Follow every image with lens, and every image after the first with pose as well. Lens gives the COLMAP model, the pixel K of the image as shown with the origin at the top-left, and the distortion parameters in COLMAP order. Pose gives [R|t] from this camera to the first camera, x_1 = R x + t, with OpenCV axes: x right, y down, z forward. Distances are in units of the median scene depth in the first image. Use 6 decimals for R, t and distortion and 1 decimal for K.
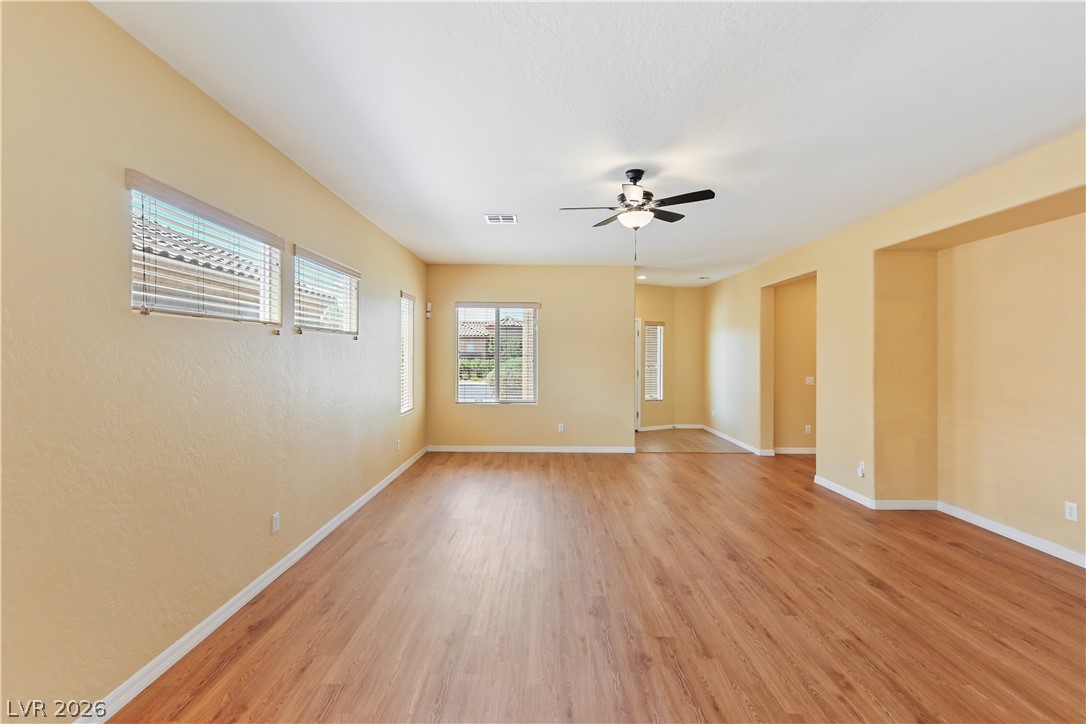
lens RADIAL K [[510.7, 0, 546.3], [0, 510.7, 360.4], [0, 0, 1]] dist [0.012858, 0.000900]
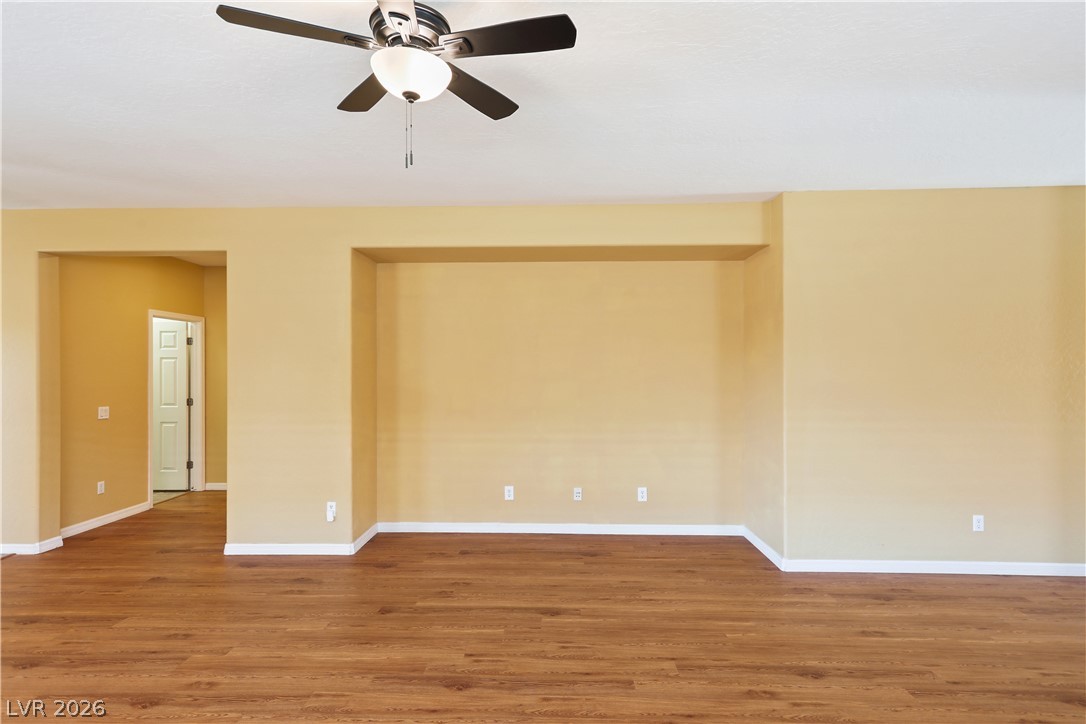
lens RADIAL K [[535.5, 0, 542.4], [0, 535.5, 372.3], [0, 0, 1]] dist [0.013700, 0.001242]
pose [[0.032402, -0.002781, 0.999471, -0.306607], [0.012060, 0.999924, 0.002391, -0.009902], [-0.999402, 0.011976, 0.032433, 0.860450]]
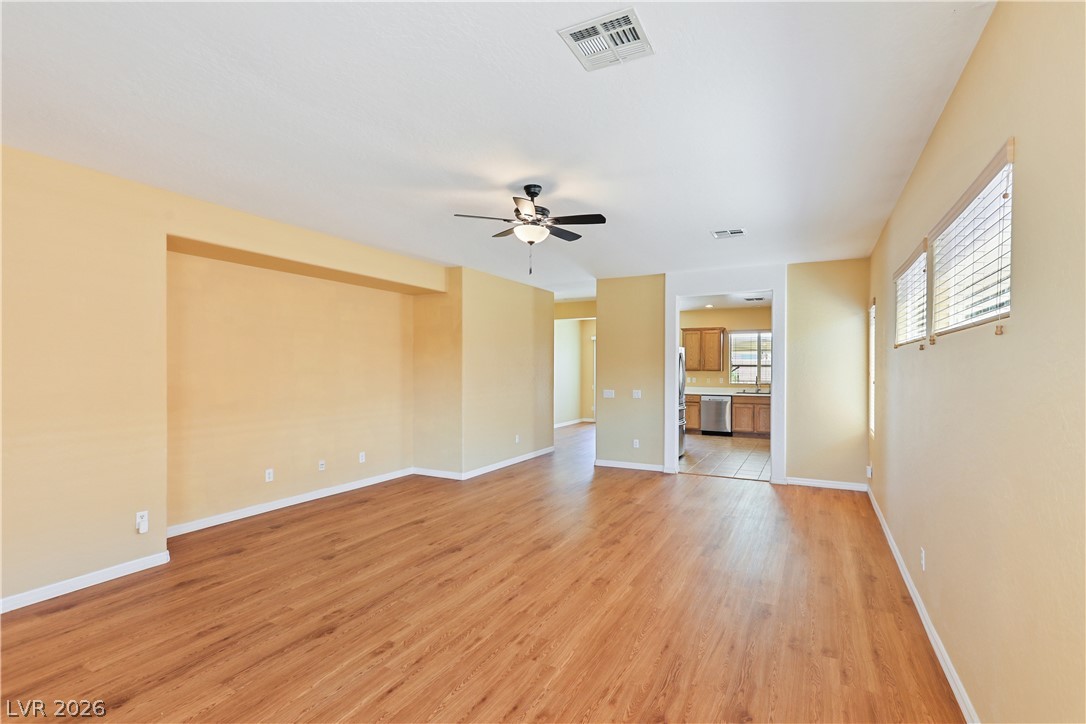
lens RADIAL K [[510.7, 0, 546.3], [0, 510.7, 360.4], [0, 0, 1]] dist [0.012858, 0.000900]
pose [[-0.883729, 0.000321, 0.468000, -0.328151], [-0.000641, 0.999998, -0.001897, -0.025489], [-0.467999, -0.001977, -0.883727, 1.876240]]
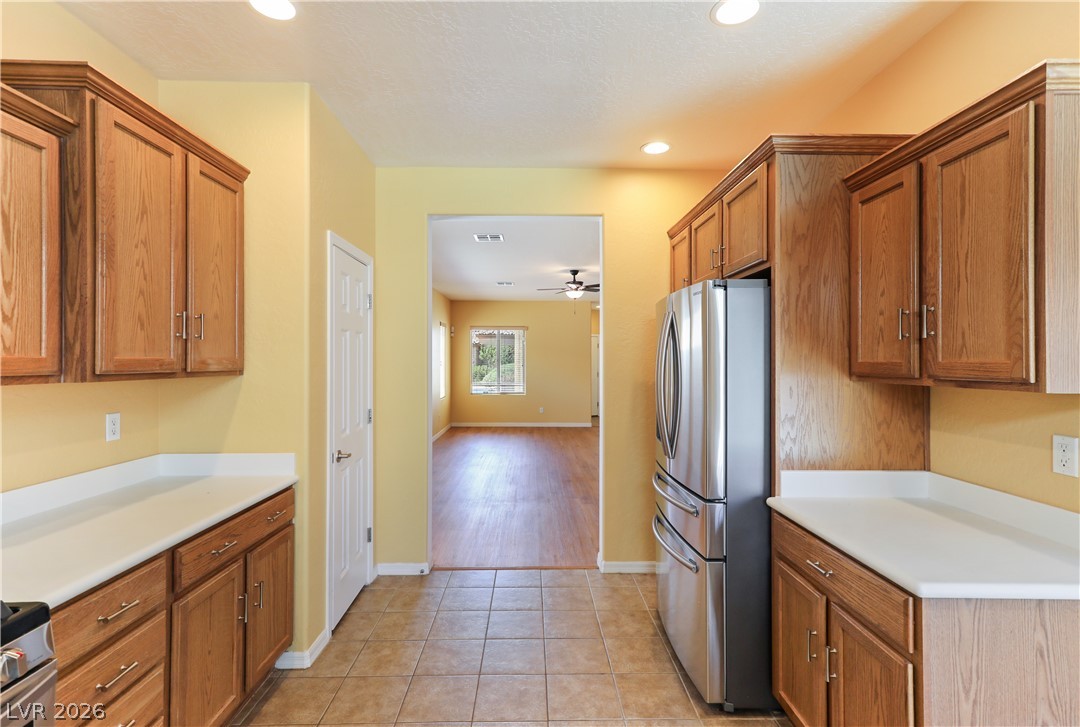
lens RADIAL K [[517.1, 0, 535.7], [0, 517.1, 355.4], [0, 0, 1]] dist [0.003410, 0.001037]
pose [[0.999939, -0.005075, 0.009819, -0.001925], [0.005277, 0.999772, -0.020682, 0.008311], [-0.009712, 0.020733, 0.999738, -1.045316]]
